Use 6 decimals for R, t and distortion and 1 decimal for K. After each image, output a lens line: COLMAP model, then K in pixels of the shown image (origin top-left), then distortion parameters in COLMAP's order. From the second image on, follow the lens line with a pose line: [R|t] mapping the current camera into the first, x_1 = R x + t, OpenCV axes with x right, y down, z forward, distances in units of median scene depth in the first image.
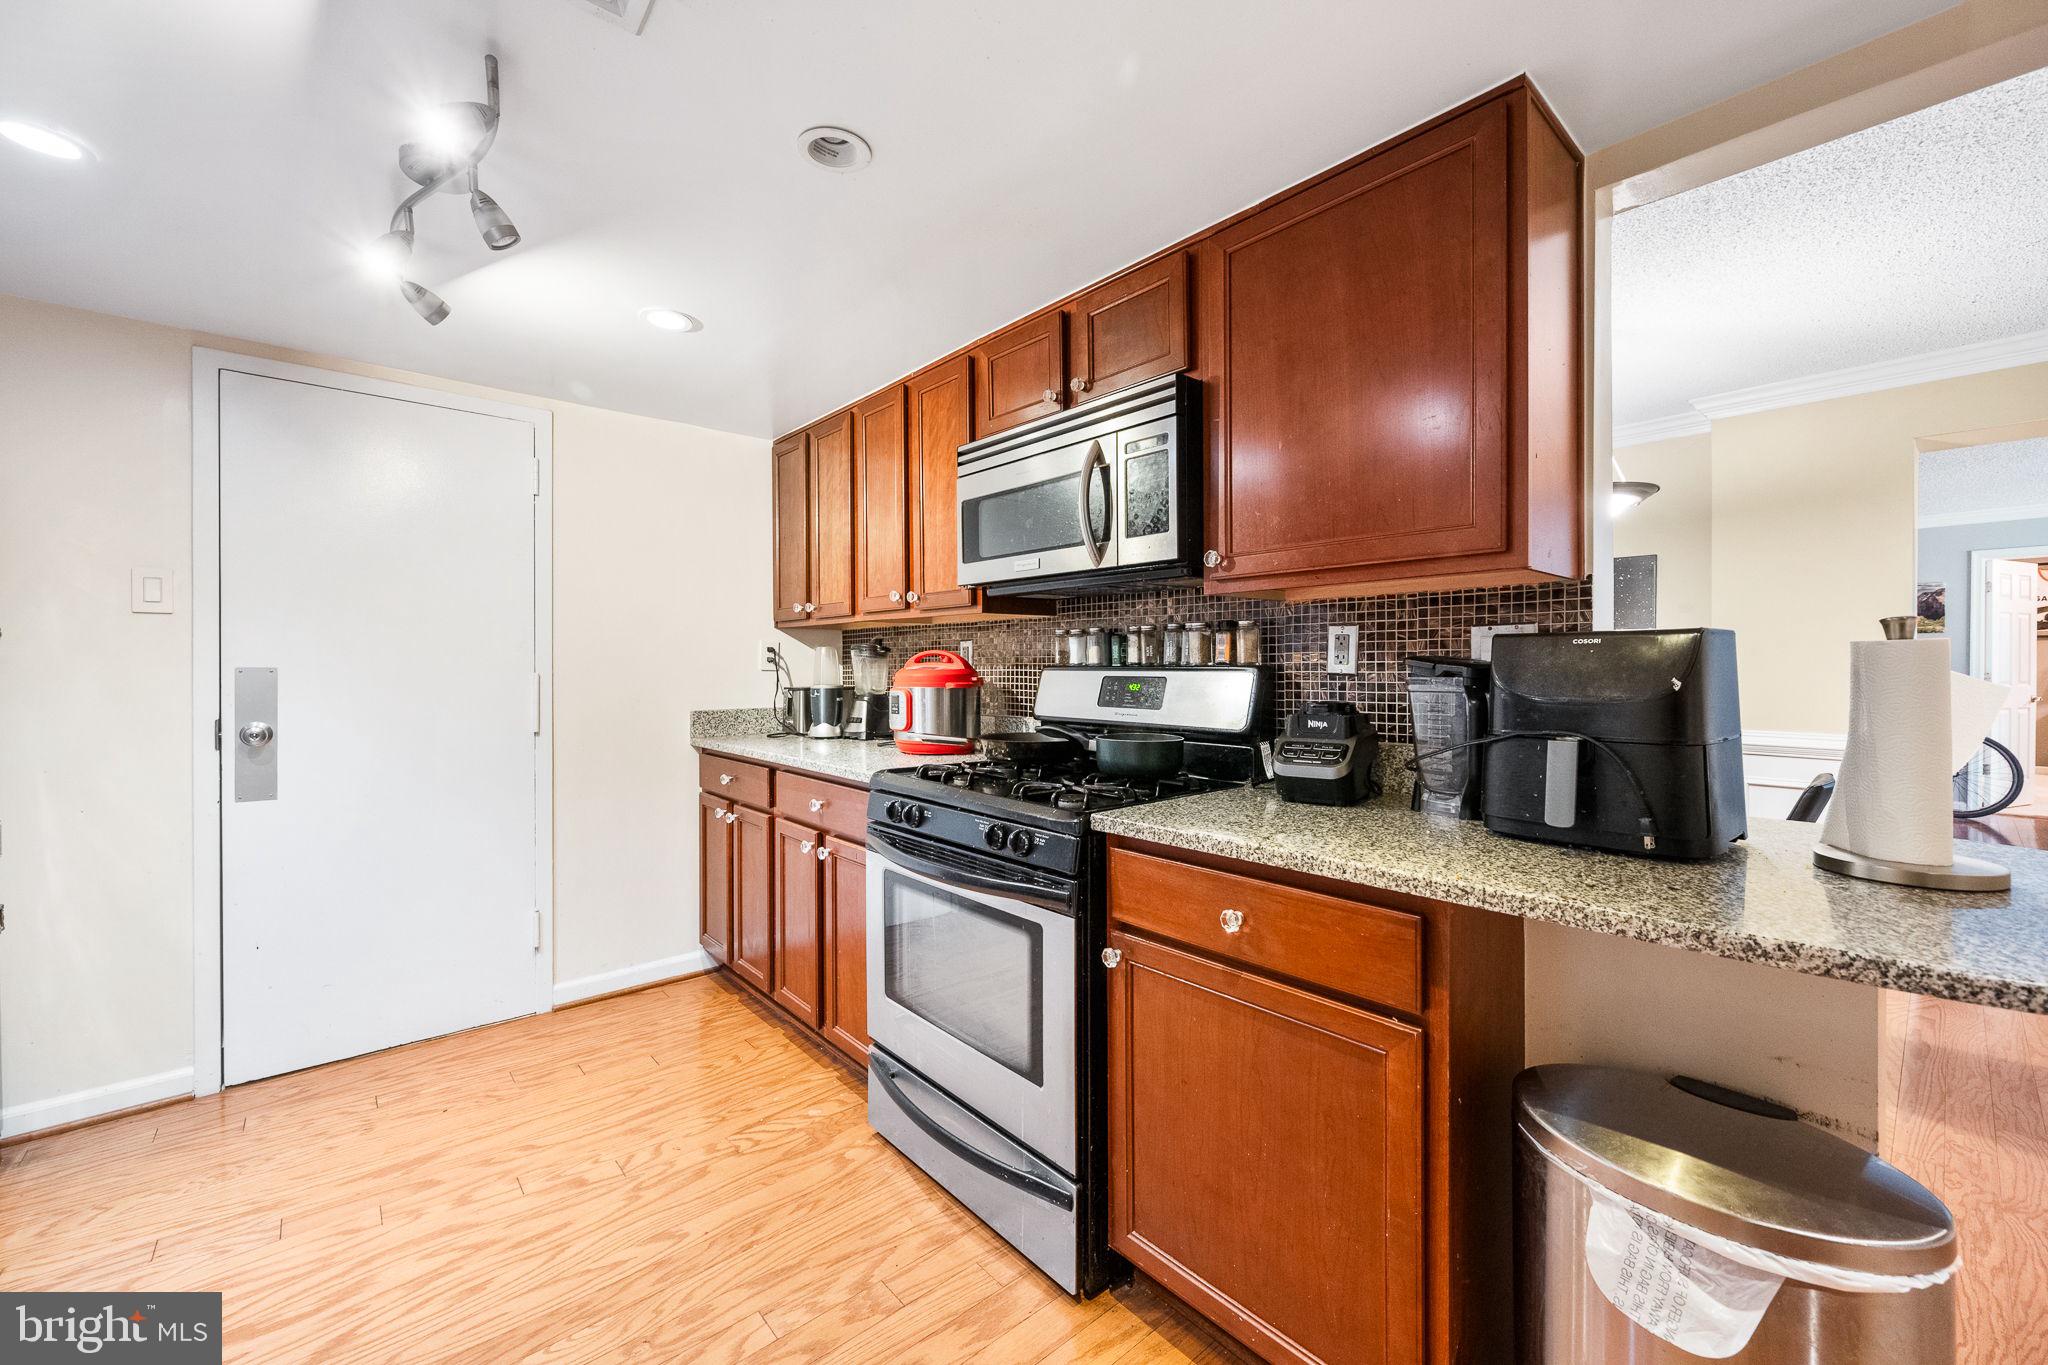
lens RADIAL K [[805.6, 0, 1027.4], [0, 805.6, 673.8], [0, 0, 1]] dist [-0.003671, -0.000155]
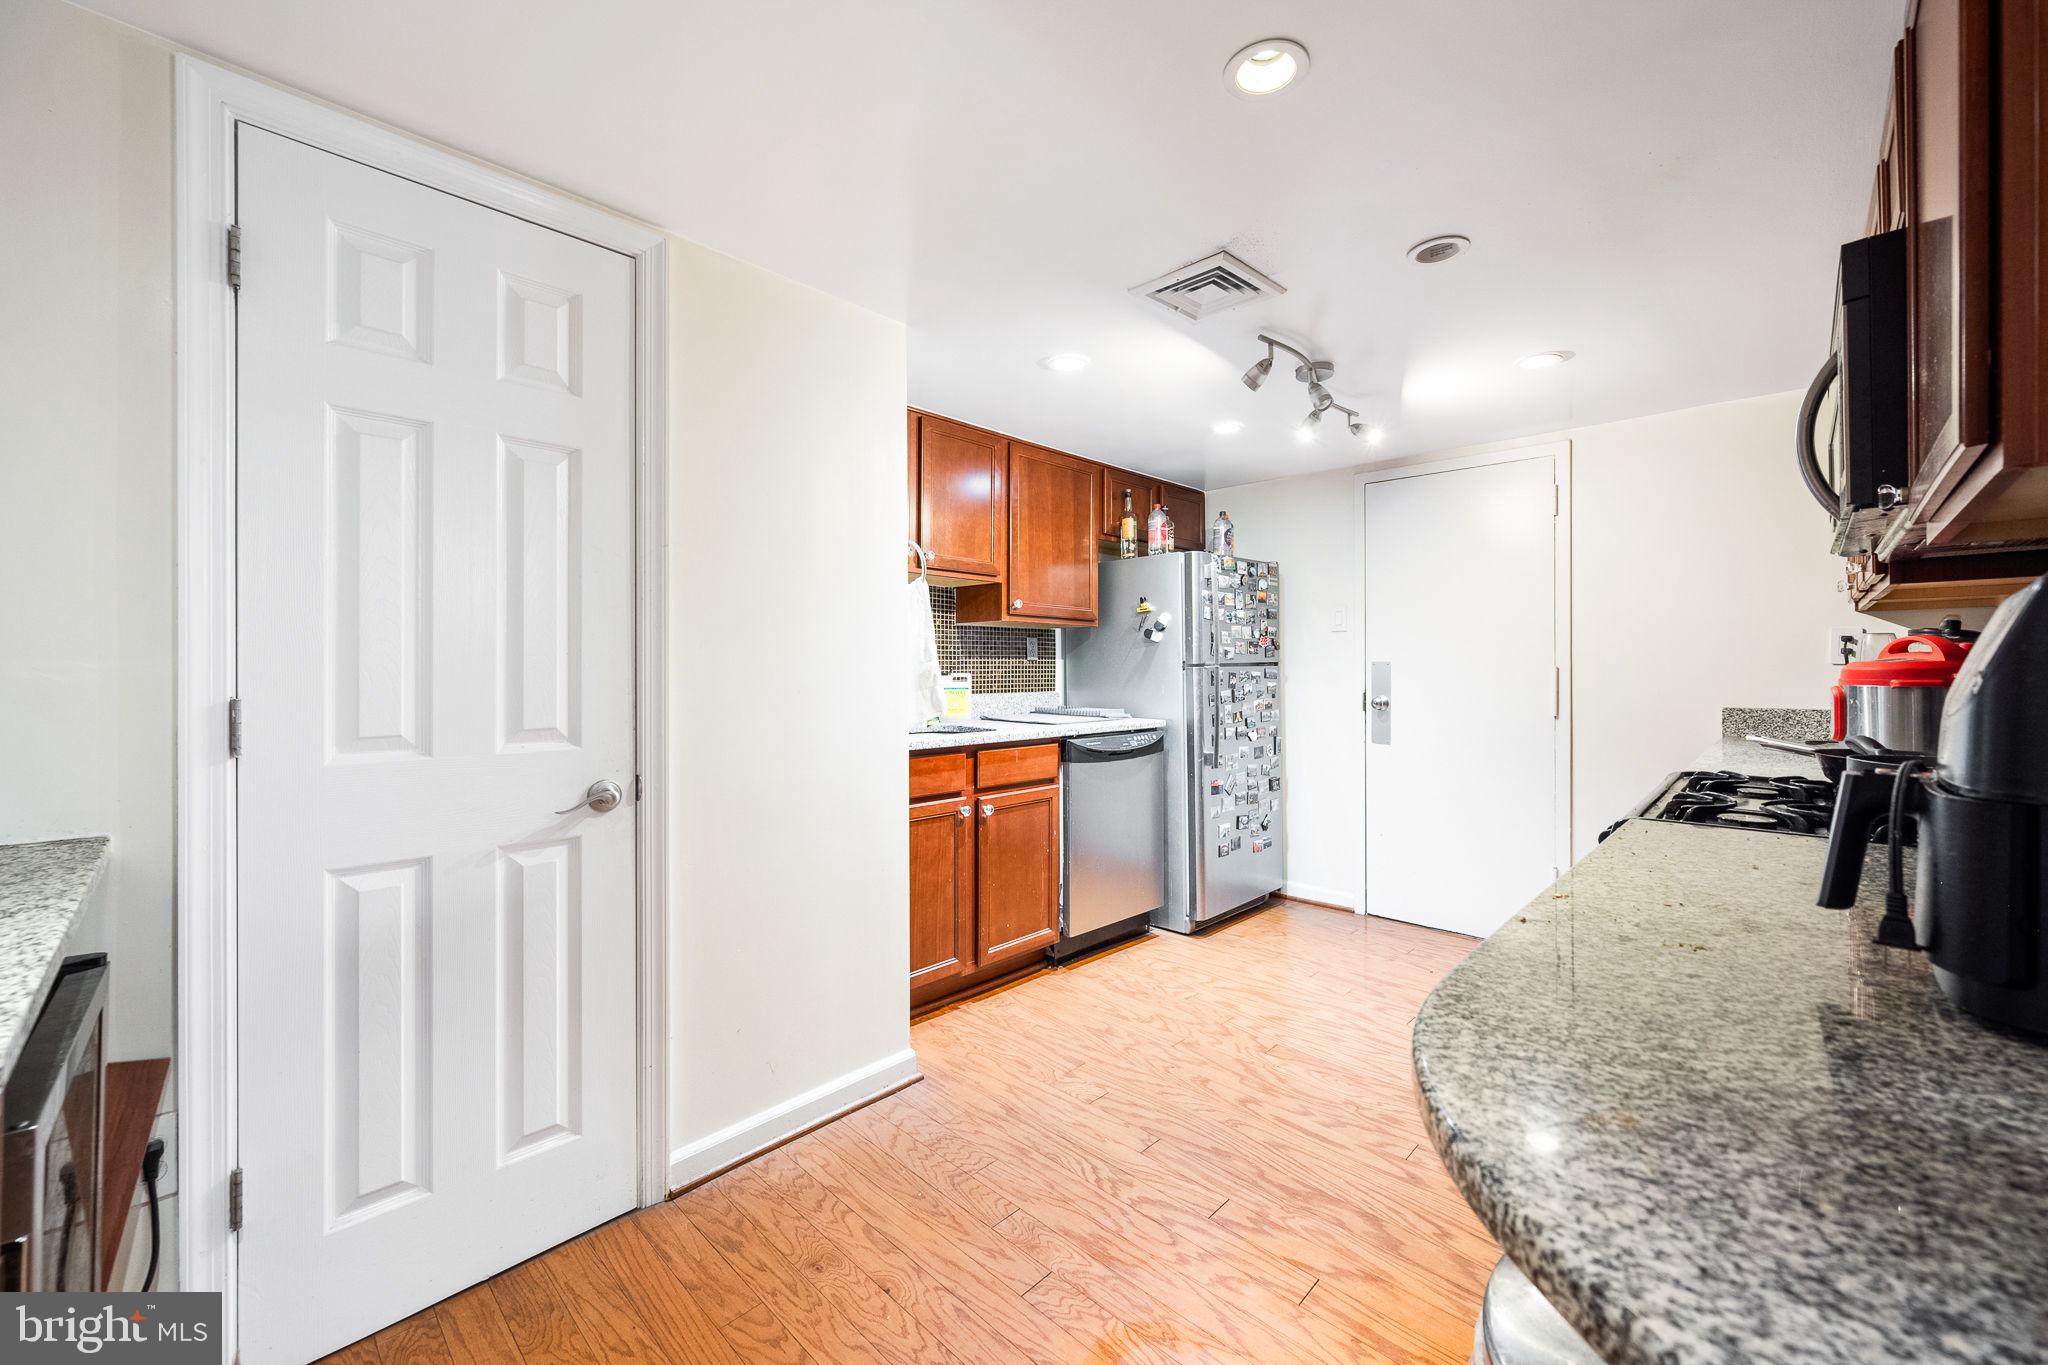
lens RADIAL K [[805.6, 0, 1026.9], [0, 805.6, 669.5], [0, 0, 1]] dist [-0.003671, -0.000155]
pose [[0.066340, 0.002656, -0.997794, 0.648142], [-0.004317, 0.999988, 0.002375, 0.004920], [0.997788, 0.004150, 0.066350, 0.180949]]
